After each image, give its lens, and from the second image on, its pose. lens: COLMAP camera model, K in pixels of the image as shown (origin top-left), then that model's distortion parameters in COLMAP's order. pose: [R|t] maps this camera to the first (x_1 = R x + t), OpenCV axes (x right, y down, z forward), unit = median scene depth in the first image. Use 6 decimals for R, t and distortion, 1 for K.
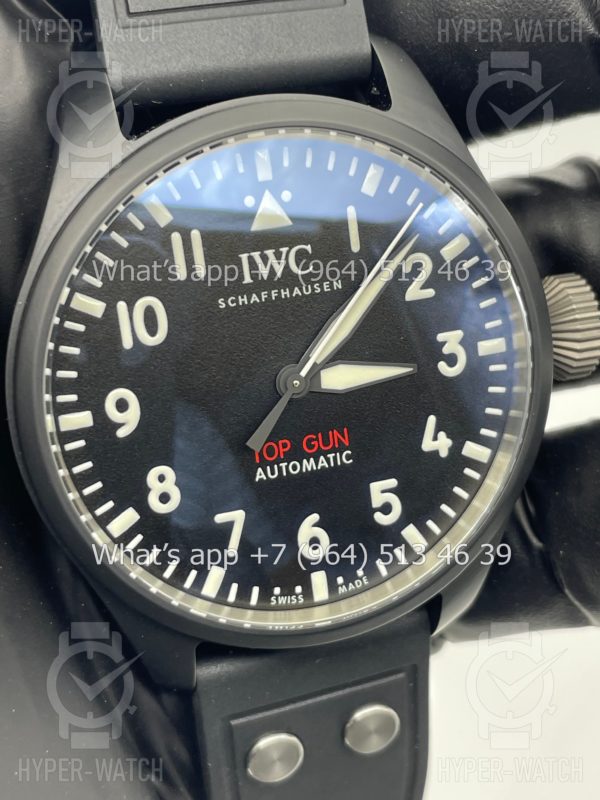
lens RADIAL K [[1294.2, 0, 291.0], [0, 1294.2, 384.2], [0, 0, 1]] dist [-0.013623, 0.000000]
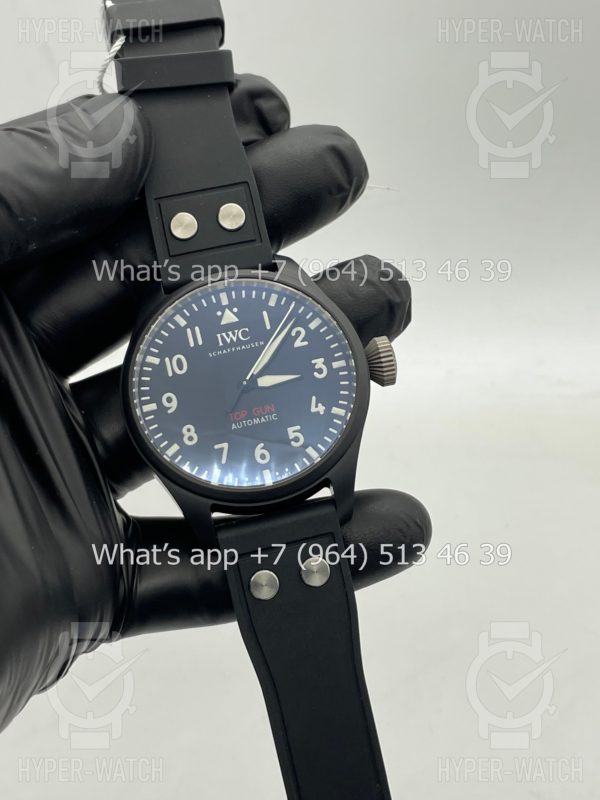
lens RADIAL K [[1294.2, 0, 304.1], [0, 1294.2, 402.3], [0, 0, 1]] dist [-0.013623, 0.000000]
pose [[0.963823, -0.173043, -0.202736, 0.543475], [0.066118, 0.892052, -0.447069, 1.023176], [0.258214, 0.417491, 0.871222, -0.900318]]
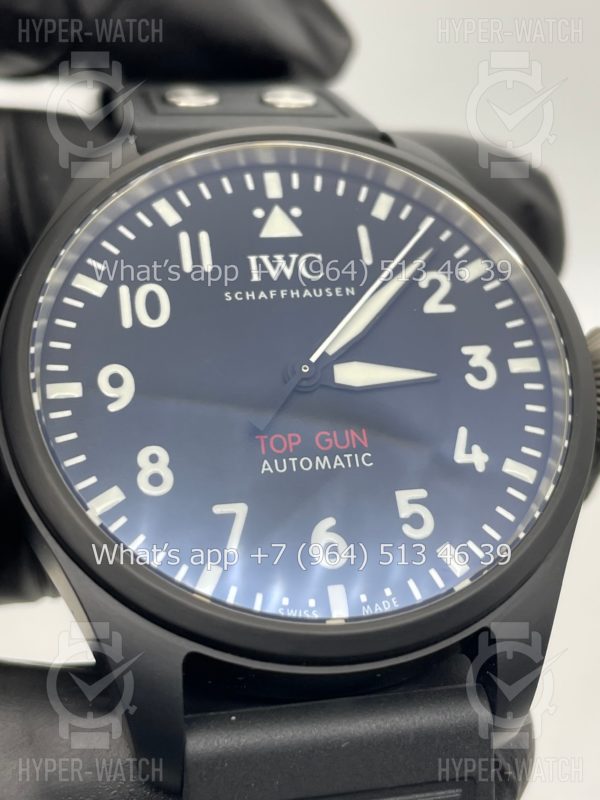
lens RADIAL K [[1294.2, 0, 294.9], [0, 1294.2, 403.6], [0, 0, 1]] dist [-0.013623, 0.000000]
pose [[0.994248, -0.049713, -0.094869, 0.081508], [-0.014069, 0.817459, -0.575816, 0.542563], [0.106177, 0.573838, 0.812057, 0.259617]]
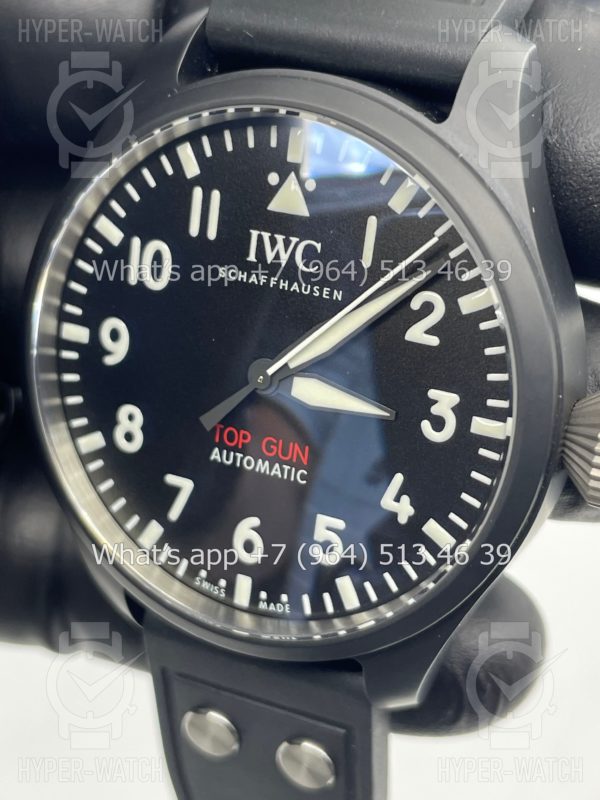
lens RADIAL K [[1294.2, 0, 301.2], [0, 1294.2, 401.2], [0, 0, 1]] dist [-0.013623, 0.000000]
pose [[0.741418, 0.372600, -0.558093, 0.545791], [-0.333796, 0.926266, 0.174961, -0.156766], [0.582133, 0.056570, 0.811123, 0.253228]]
